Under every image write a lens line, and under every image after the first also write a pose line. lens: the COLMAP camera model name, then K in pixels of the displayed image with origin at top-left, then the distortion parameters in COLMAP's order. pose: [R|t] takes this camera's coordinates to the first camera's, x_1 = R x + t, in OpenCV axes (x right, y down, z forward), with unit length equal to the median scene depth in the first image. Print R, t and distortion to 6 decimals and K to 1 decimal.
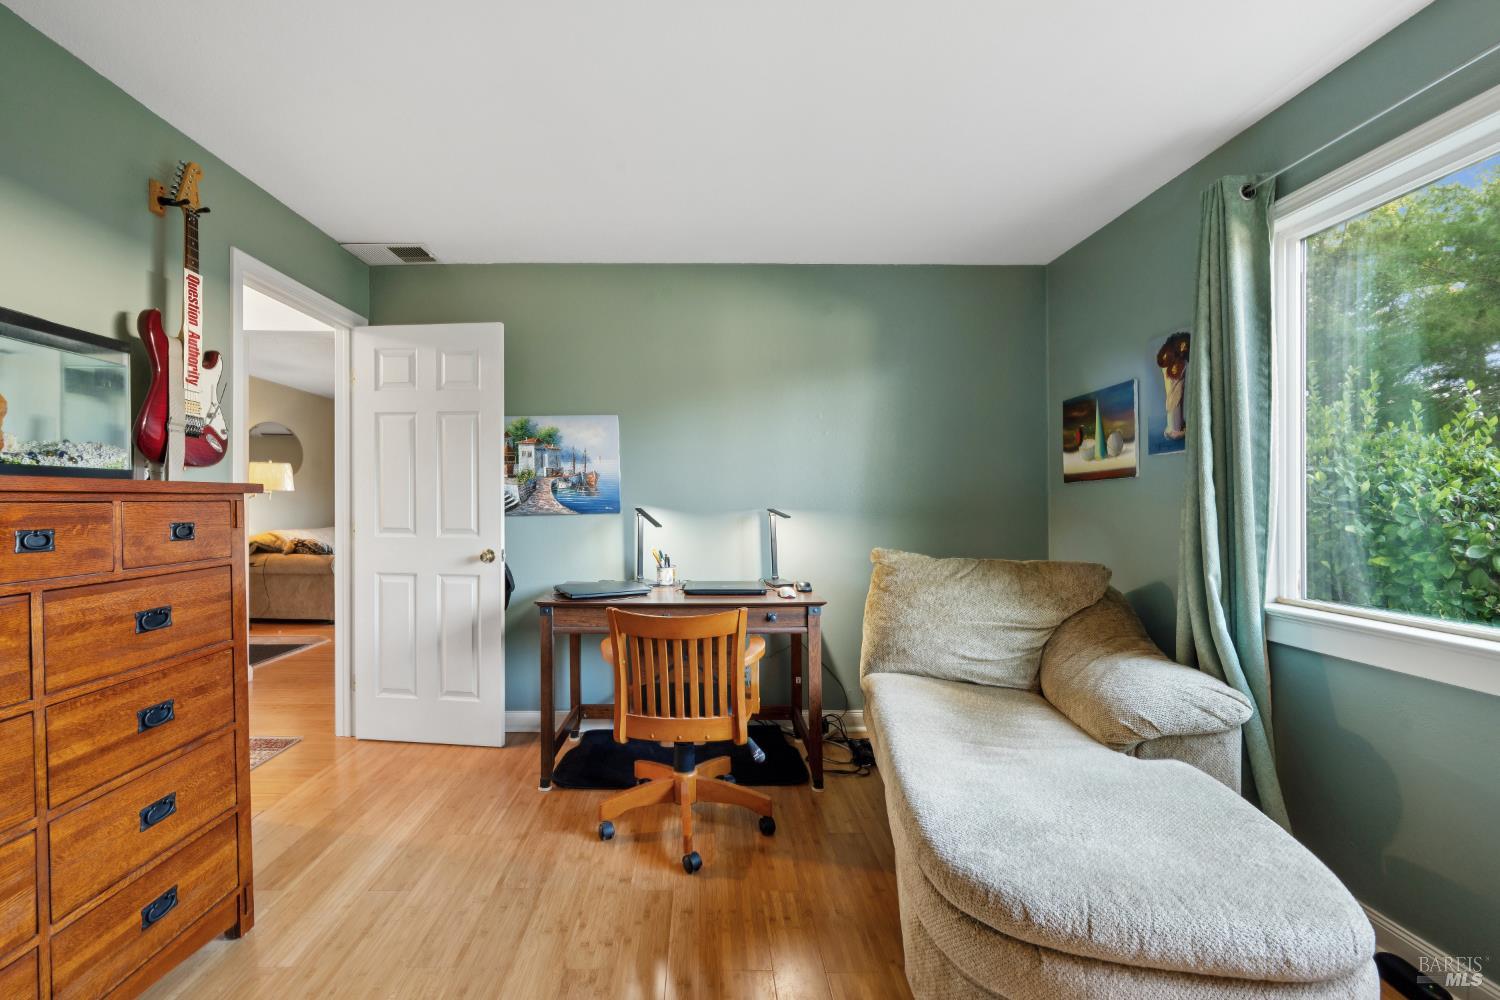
lens RADIAL K [[600.1, 0, 733.4], [0, 600.1, 497.3], [0, 0, 1]] dist [-0.003717, 0.000801]
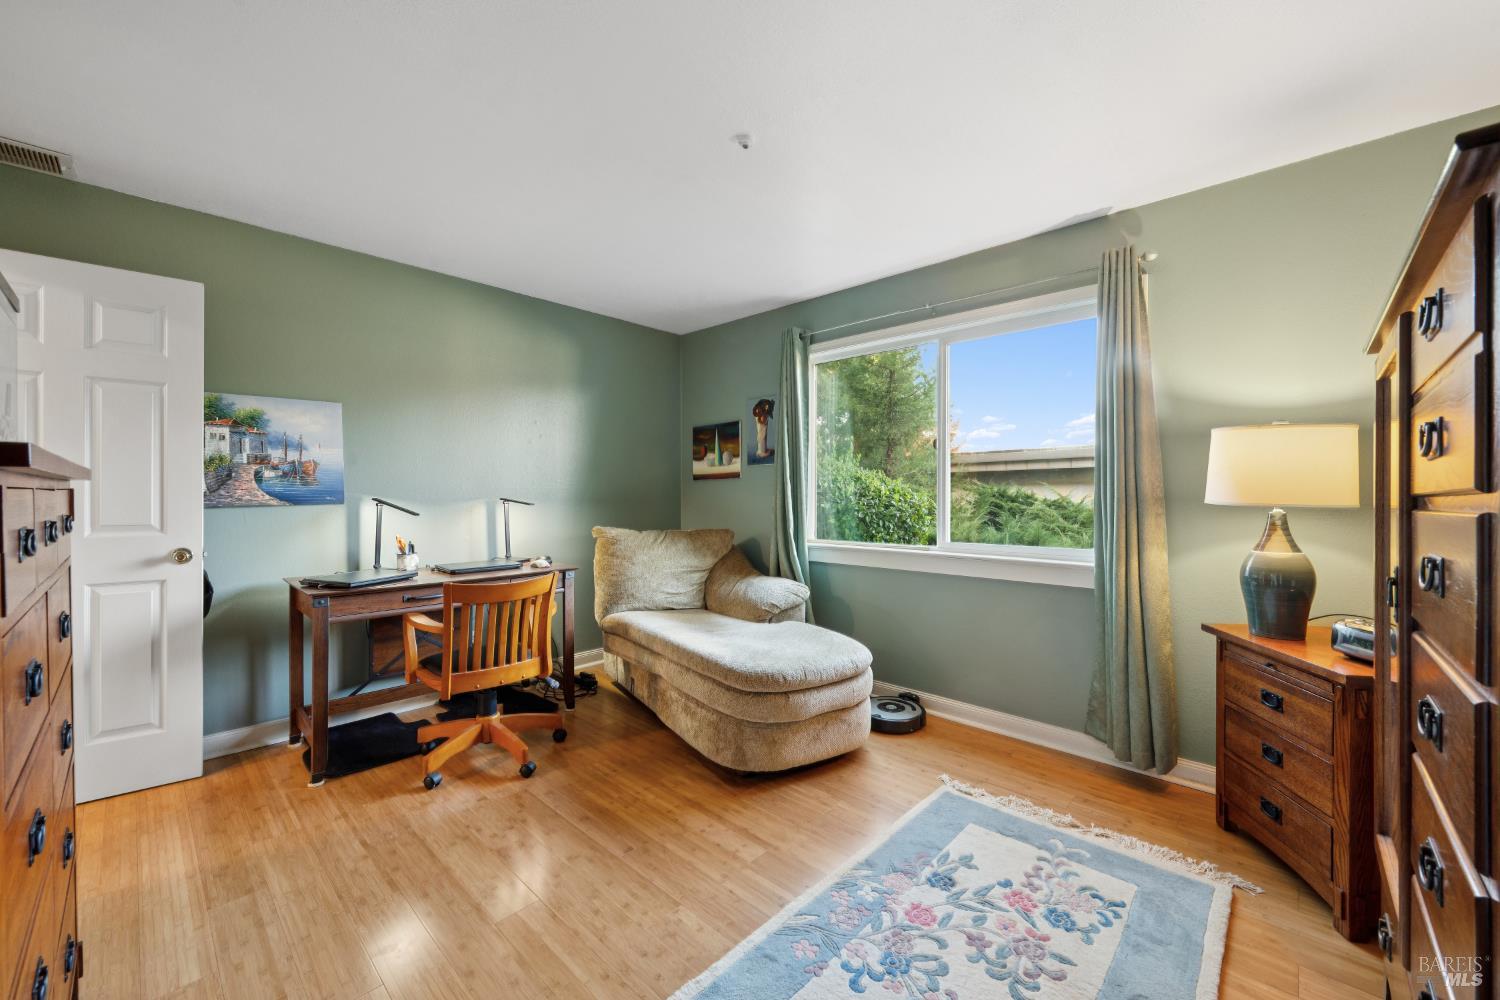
lens RADIAL K [[600.1, 0, 751.3], [0, 600.1, 491.4], [0, 0, 1]] dist [-0.003717, 0.000801]
pose [[0.679386, 0.001961, 0.733779, -0.561184], [-0.005719, 0.999980, 0.002623, 0.000107], [-0.733759, -0.005978, 0.679384, -0.189104]]
